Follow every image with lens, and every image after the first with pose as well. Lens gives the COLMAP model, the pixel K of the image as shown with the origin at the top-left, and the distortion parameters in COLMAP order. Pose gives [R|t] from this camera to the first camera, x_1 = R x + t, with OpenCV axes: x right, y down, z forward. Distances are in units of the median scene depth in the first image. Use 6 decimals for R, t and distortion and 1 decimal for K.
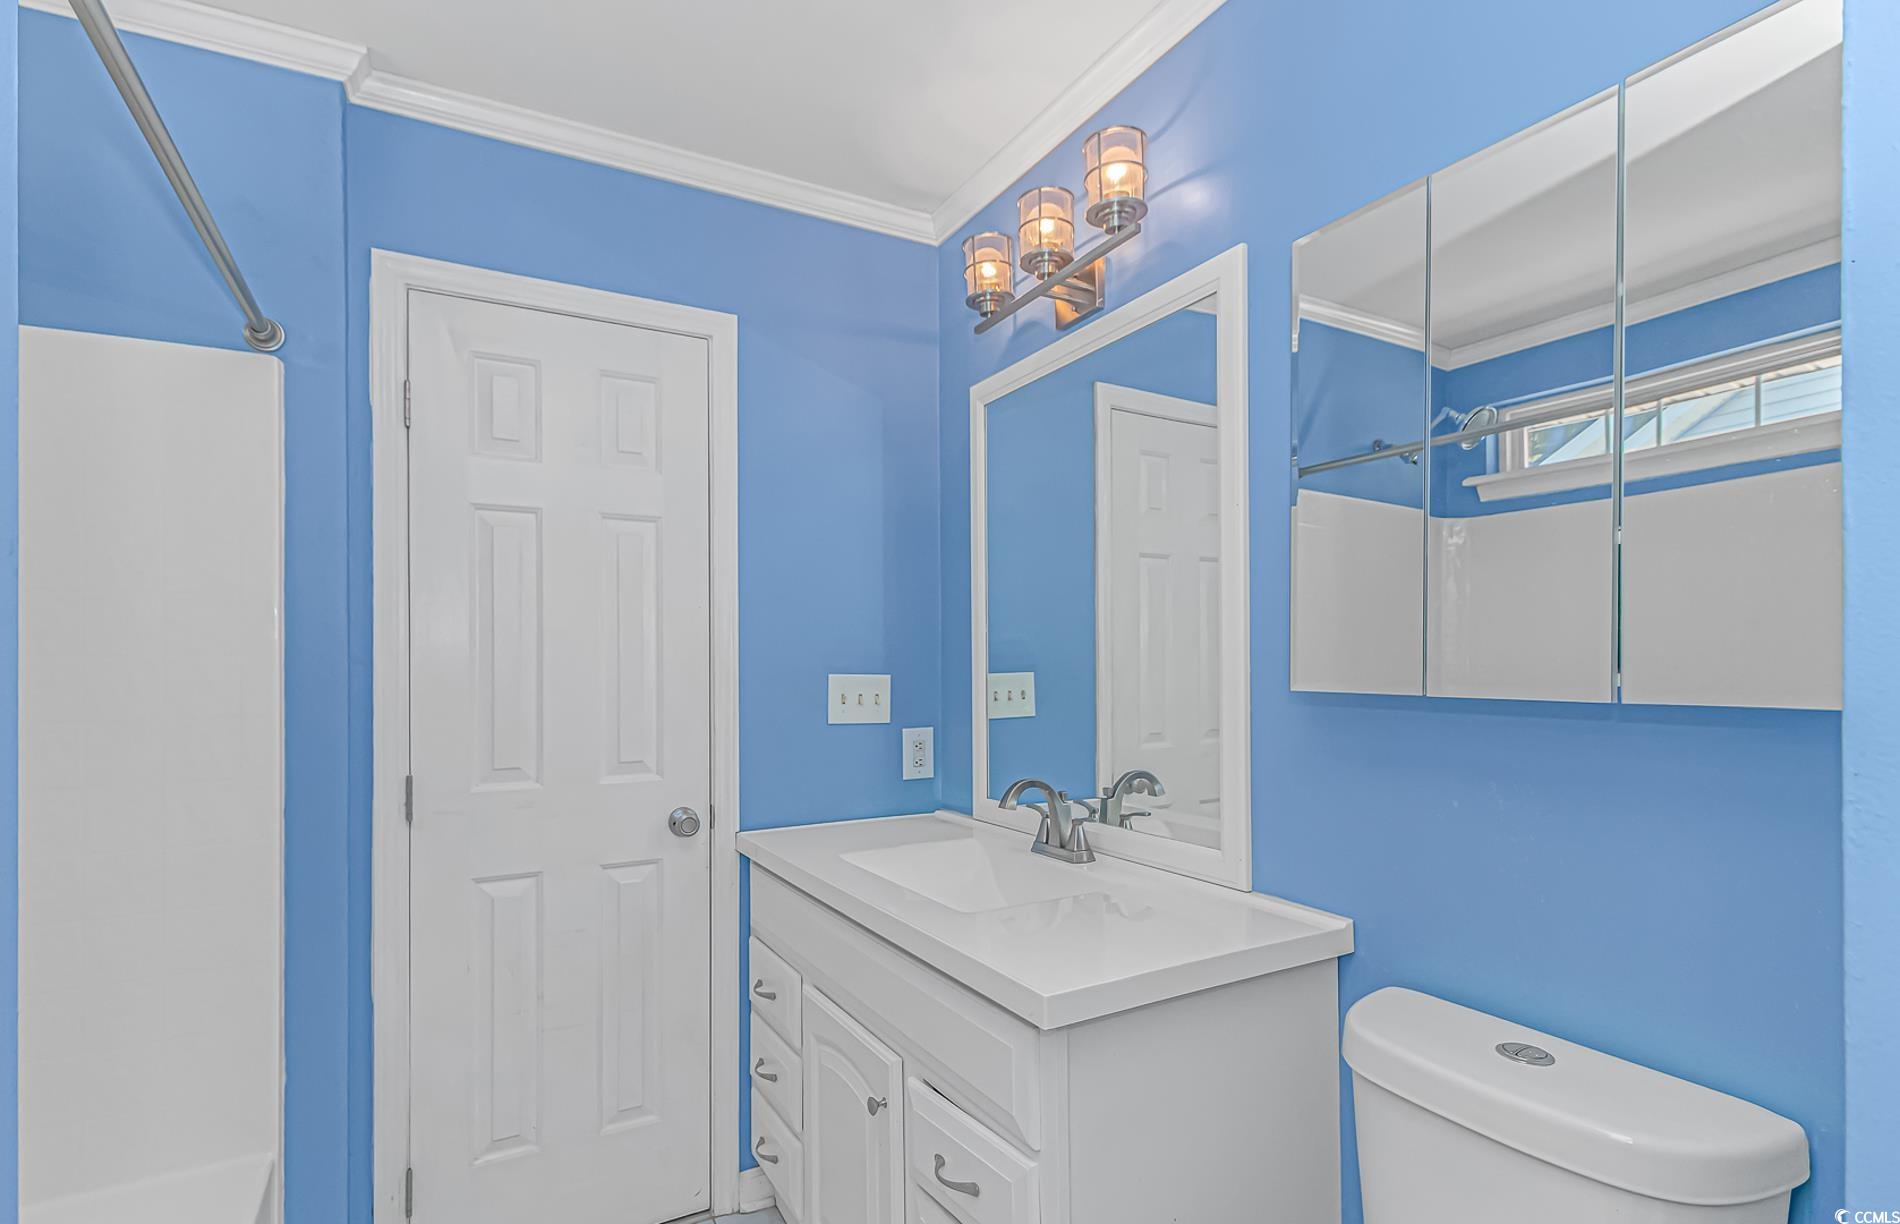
lens RADIAL K [[912.2, 0, 947.3], [0, 912.2, 657.8], [0, 0, 1]] dist [0.001602, 0.000376]
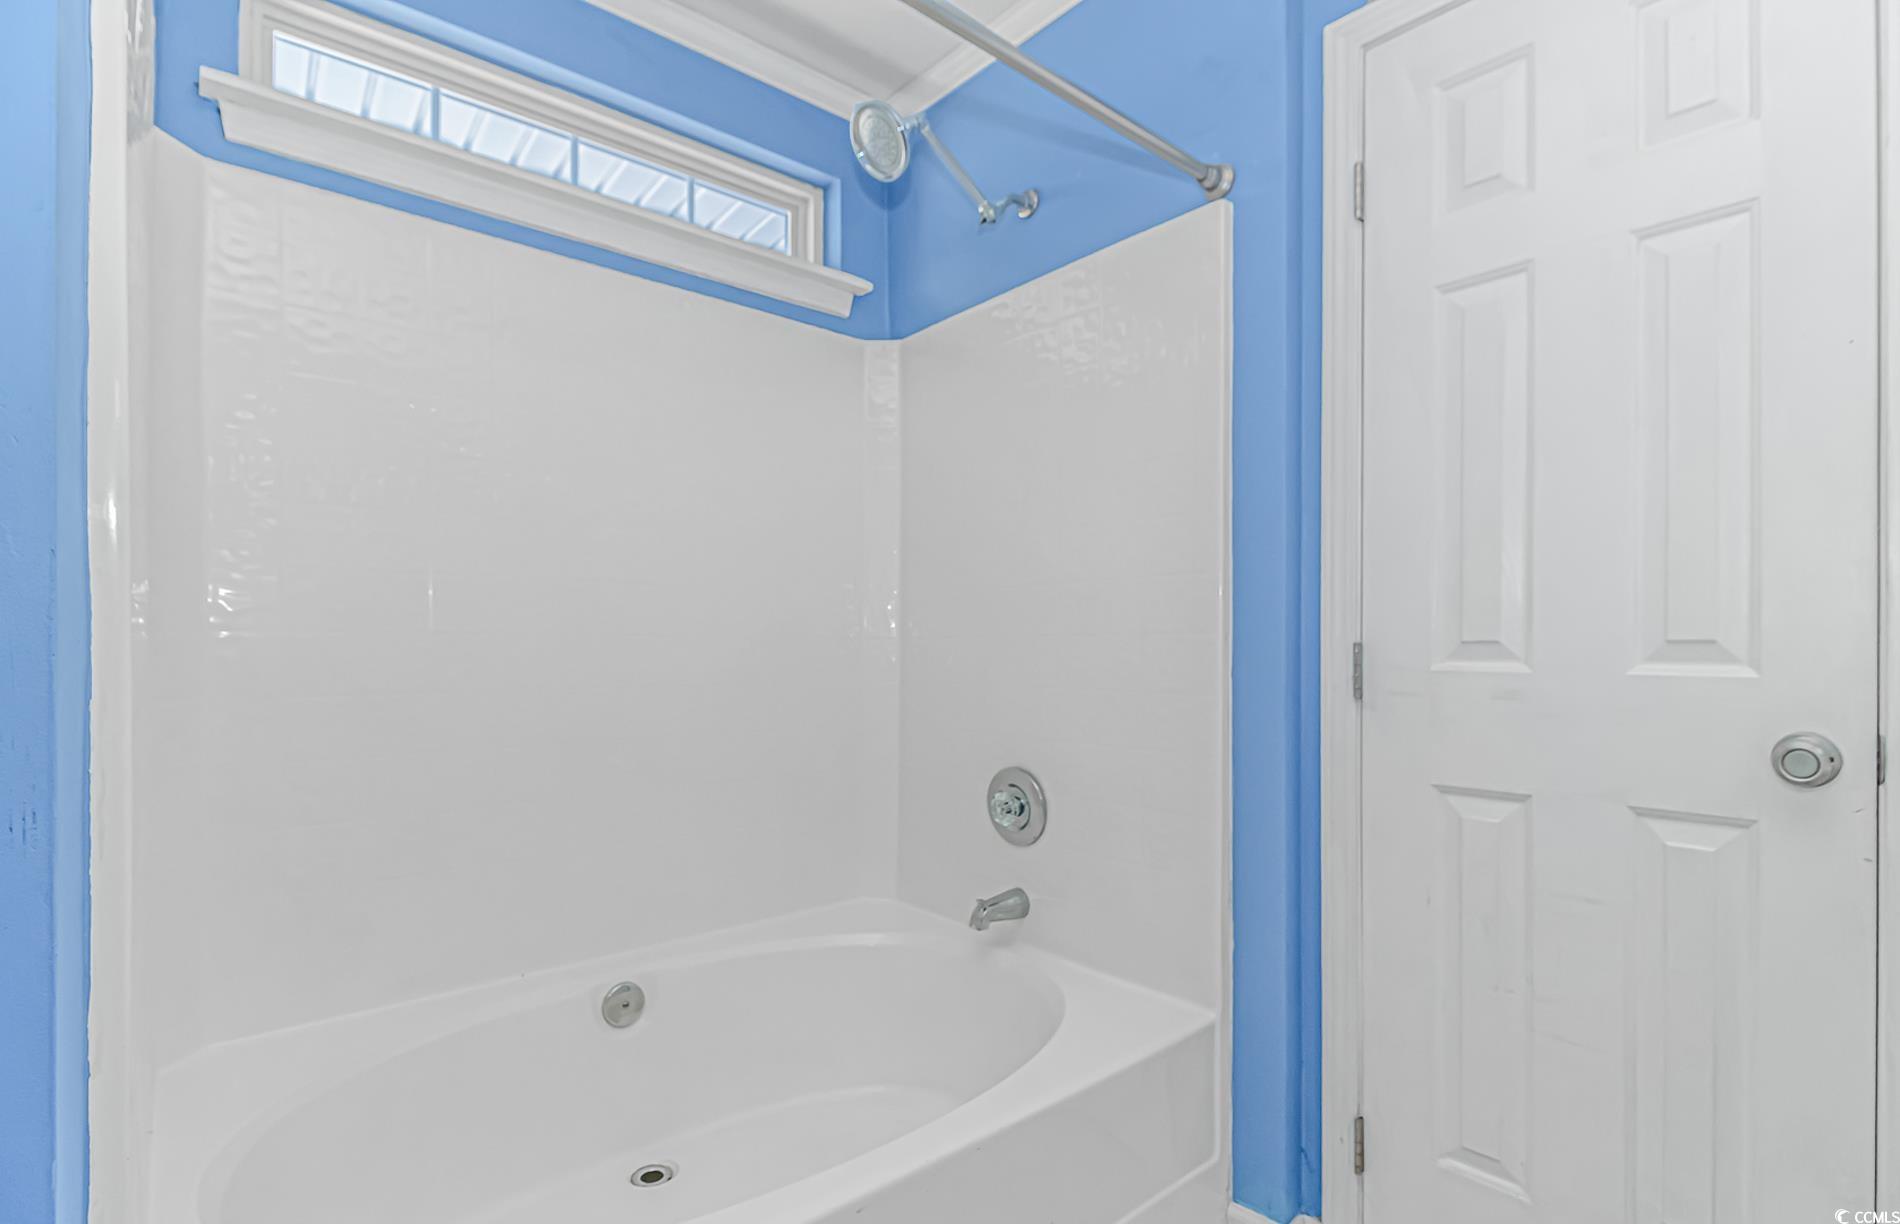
lens RADIAL K [[912.2, 0, 947.3], [0, 912.2, 657.8], [0, 0, 1]] dist [0.001602, 0.000376]
pose [[0.160905, 0.014475, -0.986864, 0.156490], [0.008756, 0.999832, 0.016093, 0.118592], [0.986931, -0.011230, 0.160751, 0.472304]]
